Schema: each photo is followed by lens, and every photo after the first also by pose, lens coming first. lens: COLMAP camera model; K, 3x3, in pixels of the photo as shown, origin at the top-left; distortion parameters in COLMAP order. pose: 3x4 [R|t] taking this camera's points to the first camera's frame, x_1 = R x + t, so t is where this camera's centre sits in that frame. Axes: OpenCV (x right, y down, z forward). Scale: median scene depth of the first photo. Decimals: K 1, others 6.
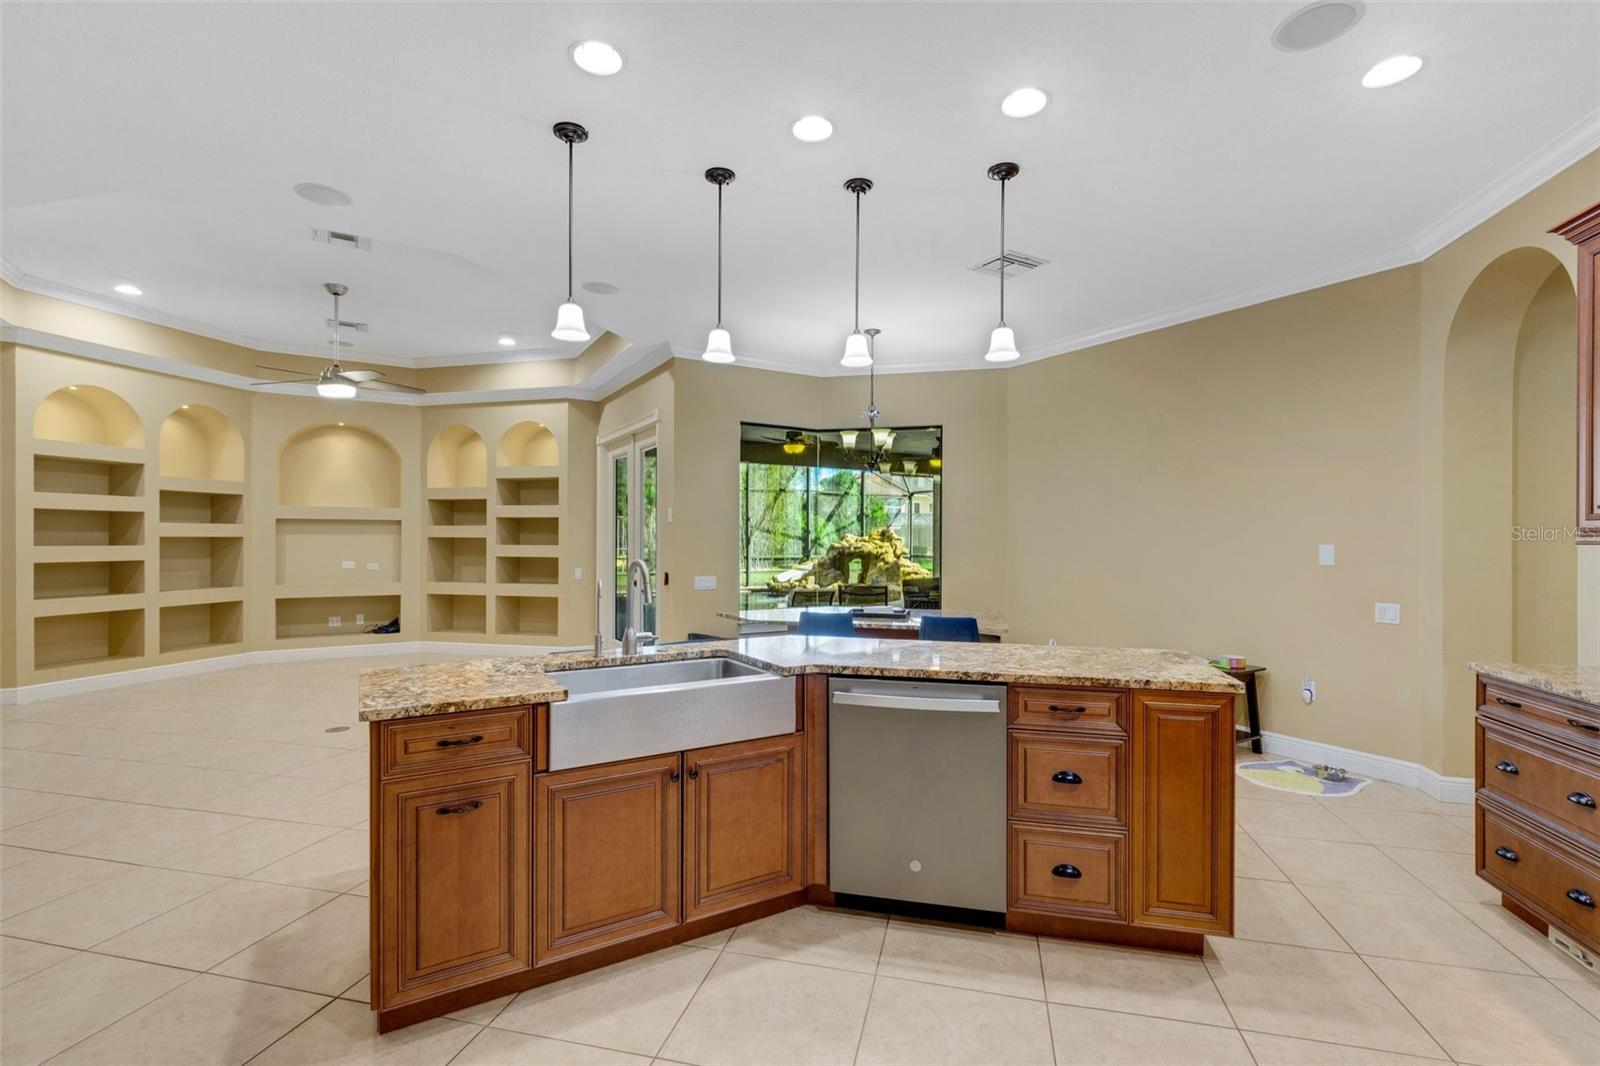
lens RADIAL K [[722.6, 0, 804.2], [0, 722.6, 538.4], [0, 0, 1]] dist [-0.000675, -0.000350]
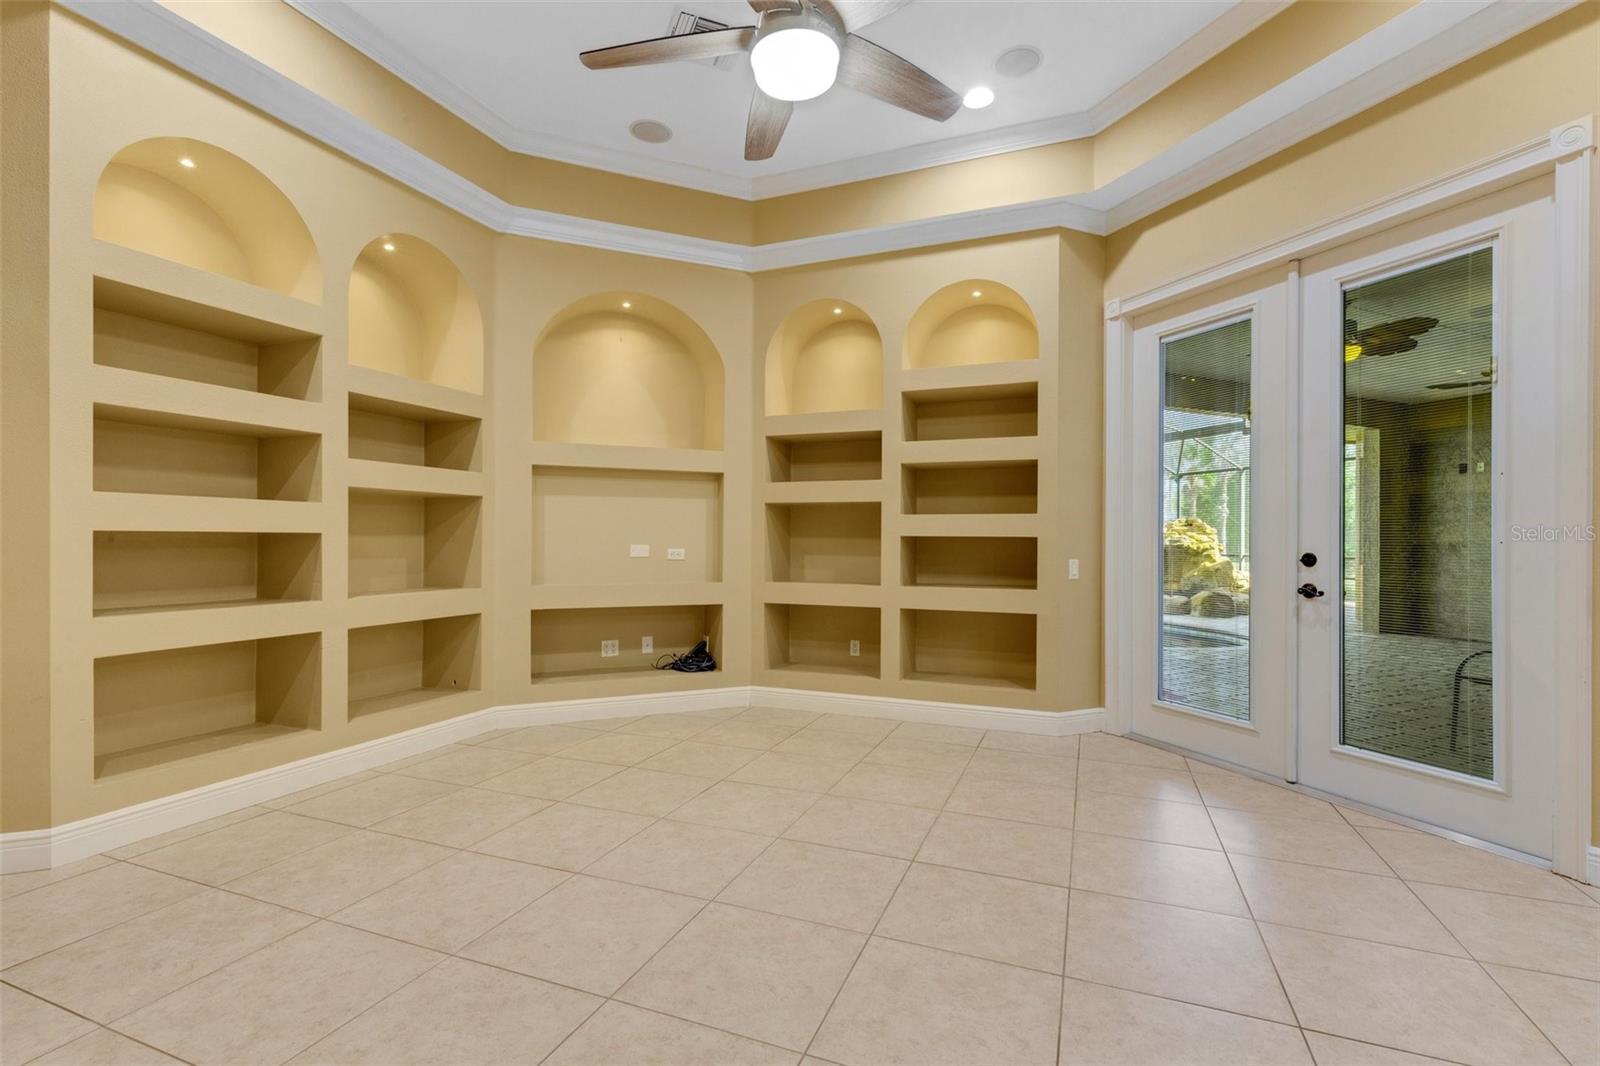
lens RADIAL K [[722.6, 0, 803.8], [0, 722.6, 541.6], [0, 0, 1]] dist [-0.000675, -0.000350]
pose [[0.989895, 0.003552, -0.141758, -0.458457], [-0.003154, 0.999990, 0.003031, 0.029616], [0.141767, -0.002553, 0.989897, 0.494698]]
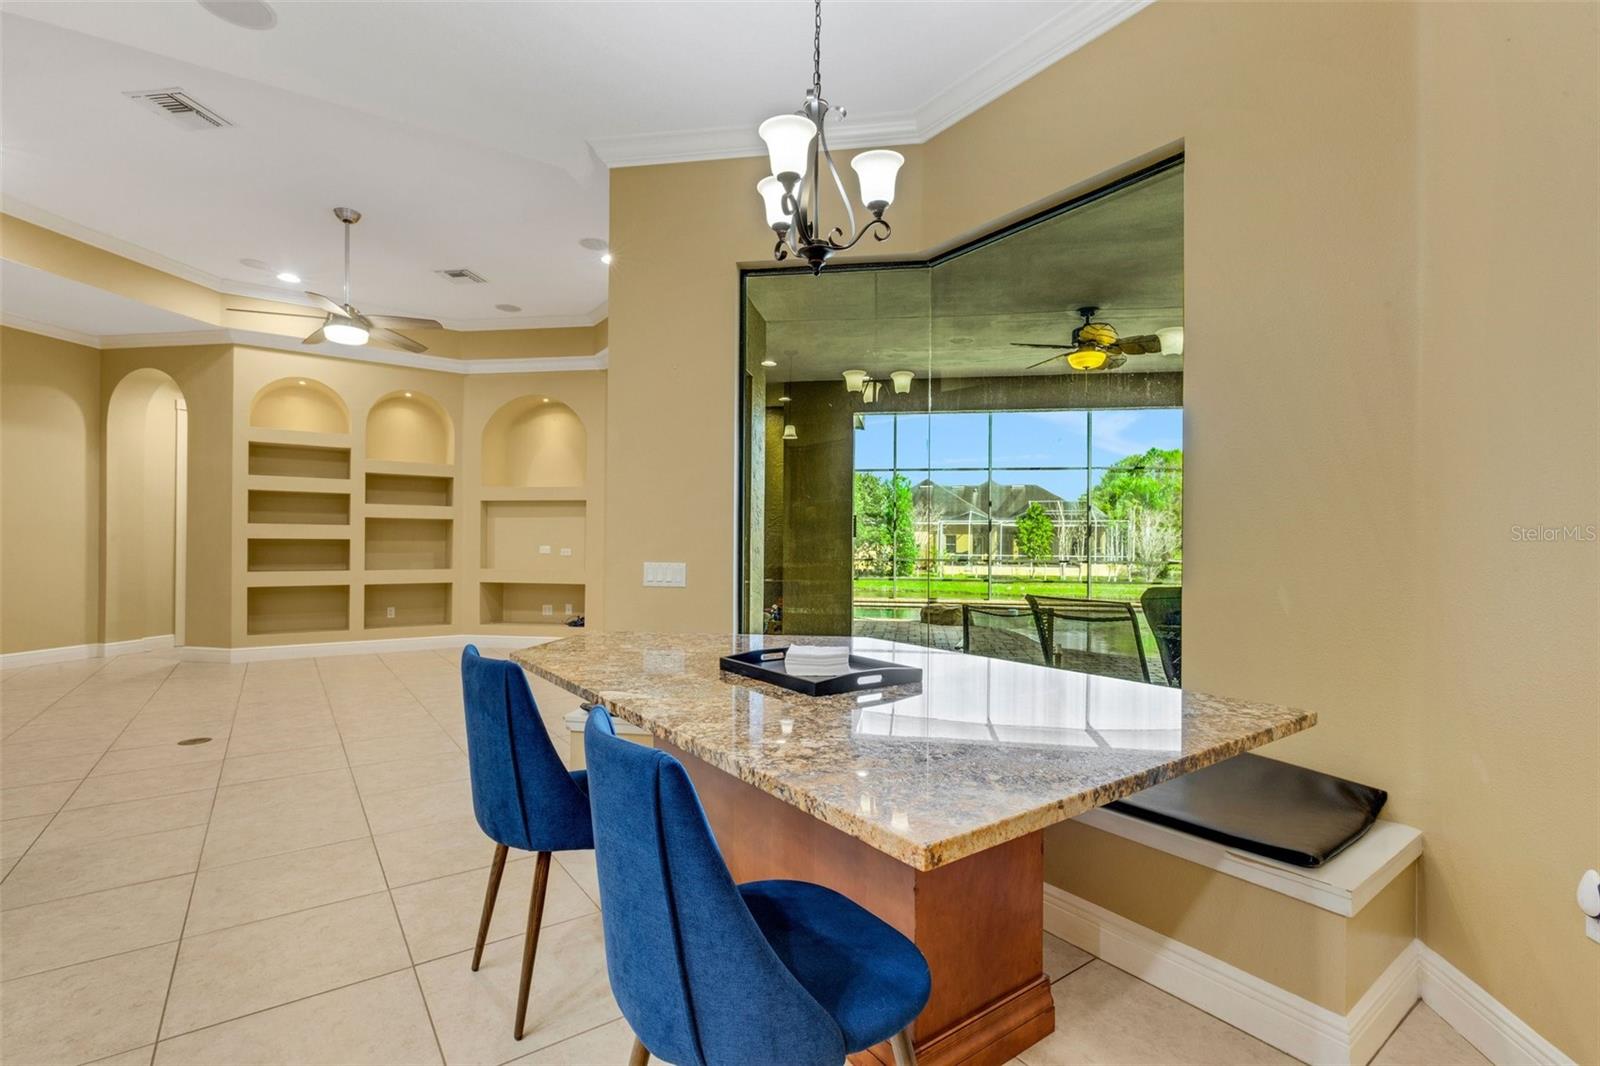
lens RADIAL K [[722.6, 0, 796.5], [0, 722.6, 540.8], [0, 0, 1]] dist [-0.000675, -0.000350]
pose [[0.753431, 0.002999, -0.657521, 0.240314], [-0.004941, 0.999987, -0.001101, 0.026418], [0.657509, 0.004078, 0.753436, 0.556145]]
